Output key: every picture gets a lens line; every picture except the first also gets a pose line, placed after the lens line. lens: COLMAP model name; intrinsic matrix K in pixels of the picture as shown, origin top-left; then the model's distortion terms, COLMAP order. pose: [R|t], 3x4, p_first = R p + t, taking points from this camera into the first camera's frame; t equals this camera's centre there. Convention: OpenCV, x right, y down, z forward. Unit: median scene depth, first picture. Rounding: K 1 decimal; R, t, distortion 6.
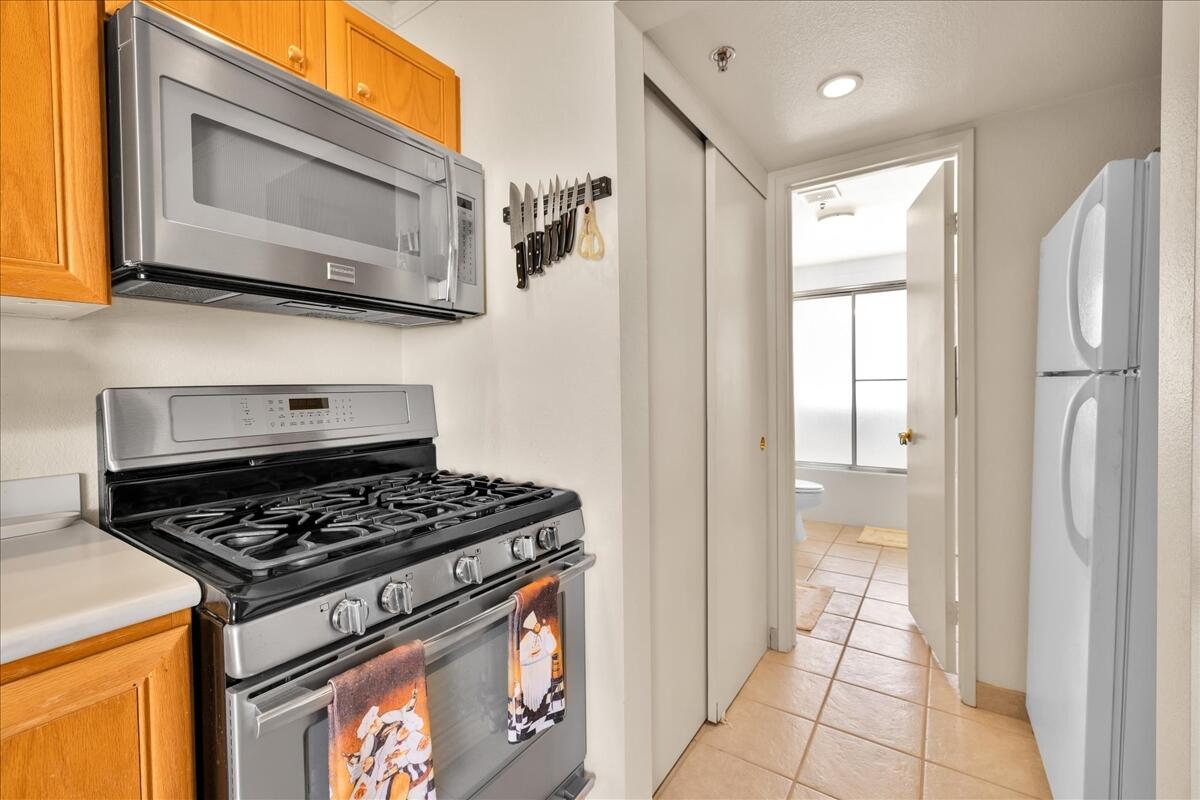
lens RADIAL K [[505.4, 0, 590.5], [0, 505.4, 399.9], [0, 0, 1]] dist [0.003026, 0.000125]
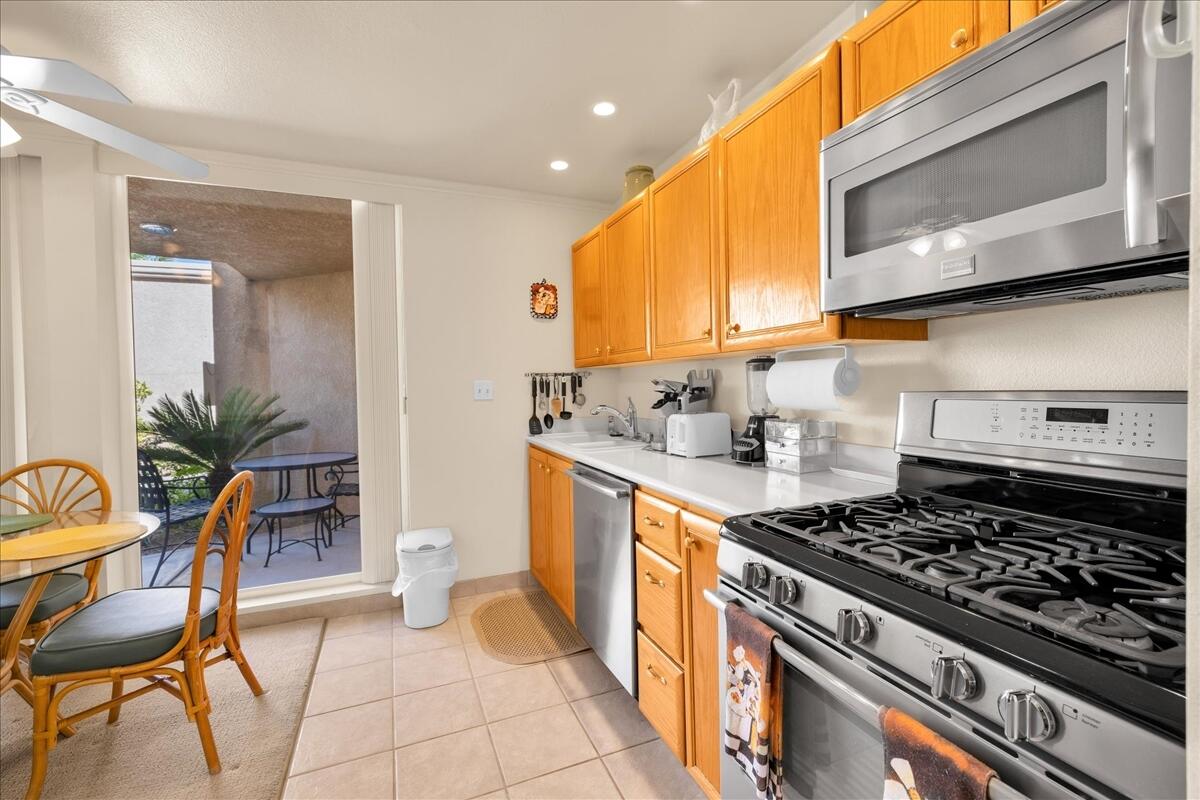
lens RADIAL K [[505.4, 0, 596.0], [0, 505.4, 397.1], [0, 0, 1]] dist [0.003026, 0.000125]
pose [[-0.540907, 0.043042, -0.839980, 0.615070], [0.005255, 0.998843, 0.047799, -0.075988], [0.841066, 0.021441, -0.540508, 0.995396]]
